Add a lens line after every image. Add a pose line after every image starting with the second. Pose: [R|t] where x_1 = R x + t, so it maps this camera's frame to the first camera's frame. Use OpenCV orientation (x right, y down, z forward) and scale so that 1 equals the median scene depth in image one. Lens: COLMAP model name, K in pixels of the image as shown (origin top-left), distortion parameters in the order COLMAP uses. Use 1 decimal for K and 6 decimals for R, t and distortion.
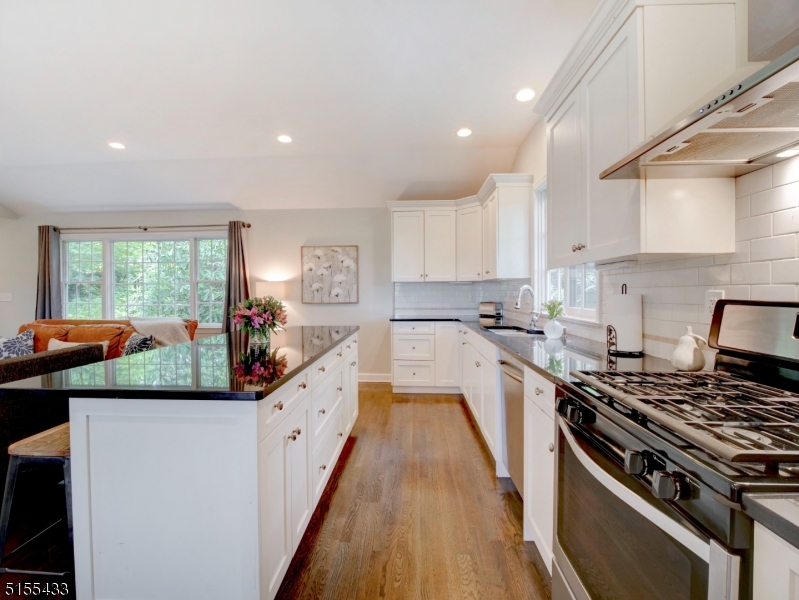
lens RADIAL K [[371.1, 0, 399.5], [0, 371.1, 300.0], [0, 0, 1]] dist [-0.005525, -0.000694]
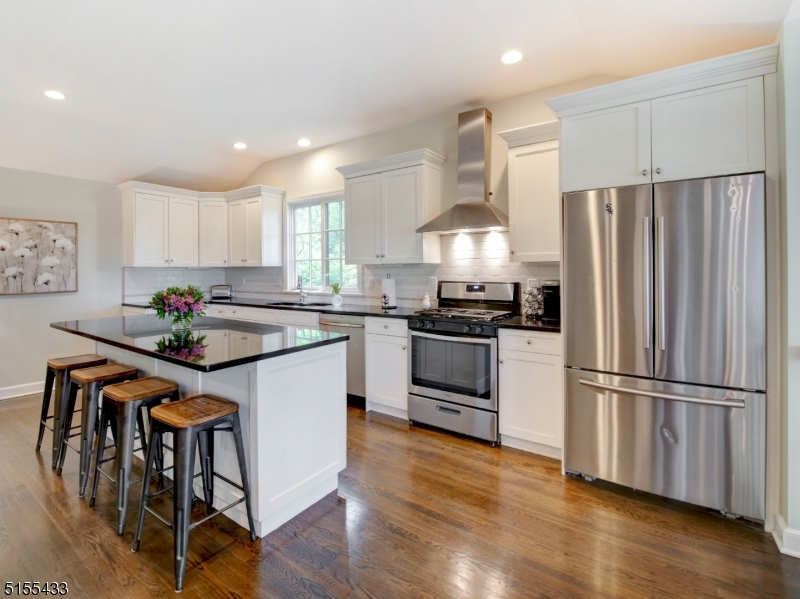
lens RADIAL K [[405.7, 0, 376.1], [0, 405.7, 269.2], [0, 0, 1]] dist [-0.000814, -0.000203]
pose [[0.539546, 0.002143, 0.841953, -0.520015], [0.020338, 0.999672, -0.015577, -0.013699], [-0.841710, 0.025528, 0.539325, -0.061247]]
